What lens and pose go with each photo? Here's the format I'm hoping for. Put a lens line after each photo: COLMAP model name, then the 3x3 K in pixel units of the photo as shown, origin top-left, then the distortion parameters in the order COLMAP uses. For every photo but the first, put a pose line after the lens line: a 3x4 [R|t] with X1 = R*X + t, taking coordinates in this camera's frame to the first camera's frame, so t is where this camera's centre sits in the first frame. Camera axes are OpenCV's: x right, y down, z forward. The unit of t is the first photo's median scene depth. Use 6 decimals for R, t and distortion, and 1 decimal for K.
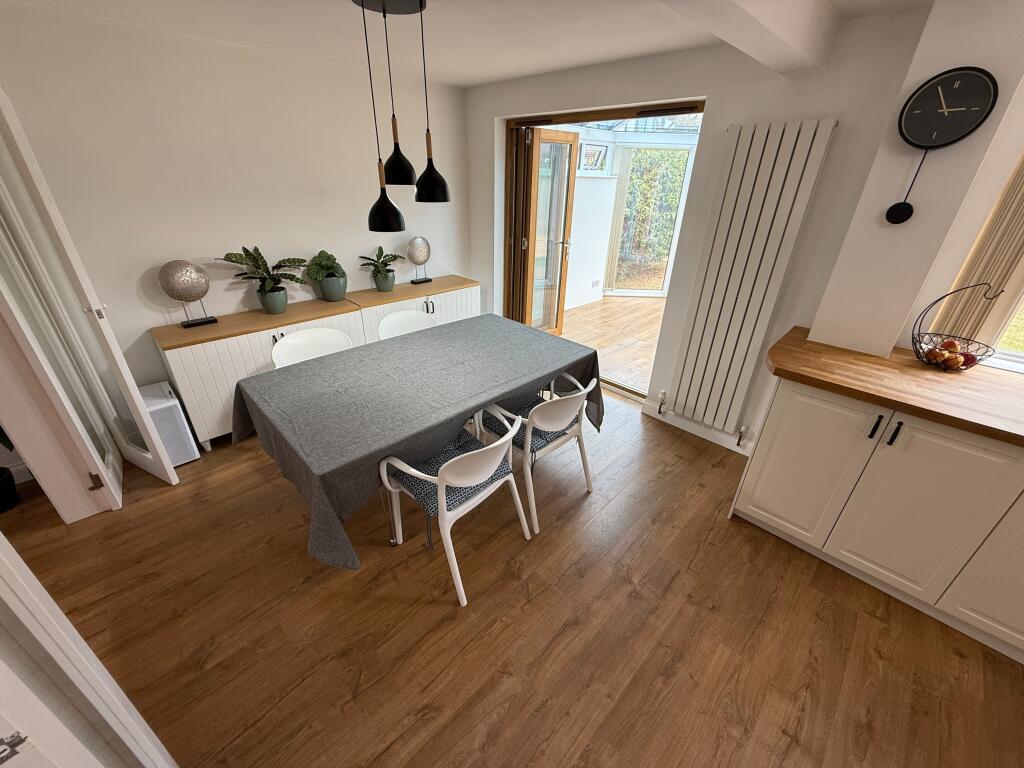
lens RADIAL K [[408.1, 0, 510.3], [0, 408.1, 384.7], [0, 0, 1]] dist [0.000967, 0.000051]
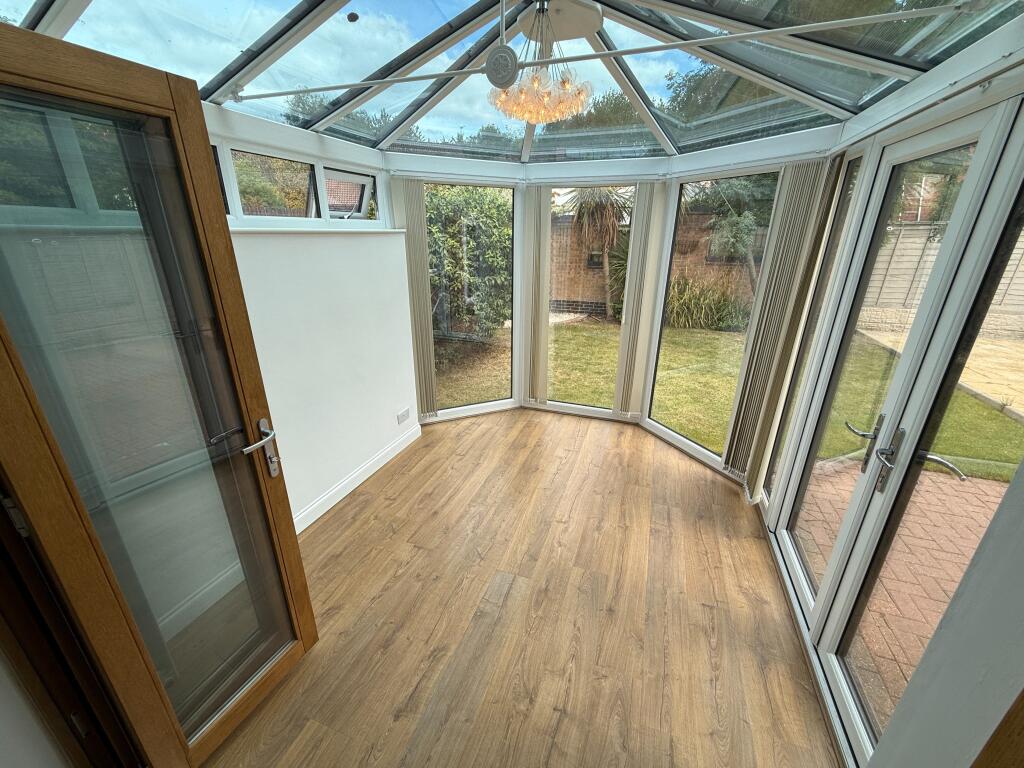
lens RADIAL K [[408.1, 0, 510.3], [0, 408.1, 384.7], [0, 0, 1]] dist [0.000967, 0.000051]
pose [[0.905125, -0.165037, 0.391805, 0.126587], [0.205464, 0.976617, -0.063280, -0.217264], [-0.372200, 0.137778, 0.917870, 0.421831]]
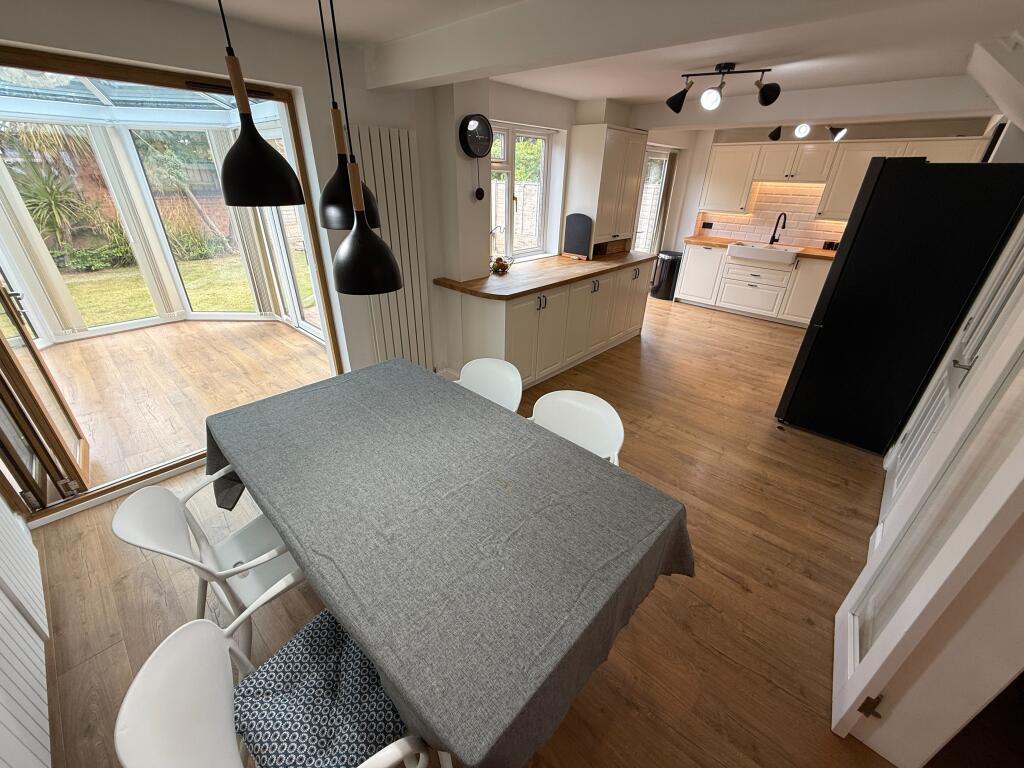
lens RADIAL K [[408.1, 0, 510.3], [0, 408.1, 384.7], [0, 0, 1]] dist [0.000967, 0.000051]
pose [[-0.038884, -0.476098, 0.878532, -0.267060], [0.436563, 0.782756, 0.443516, -0.137748], [-0.898833, 0.400780, 0.177410, 0.248245]]
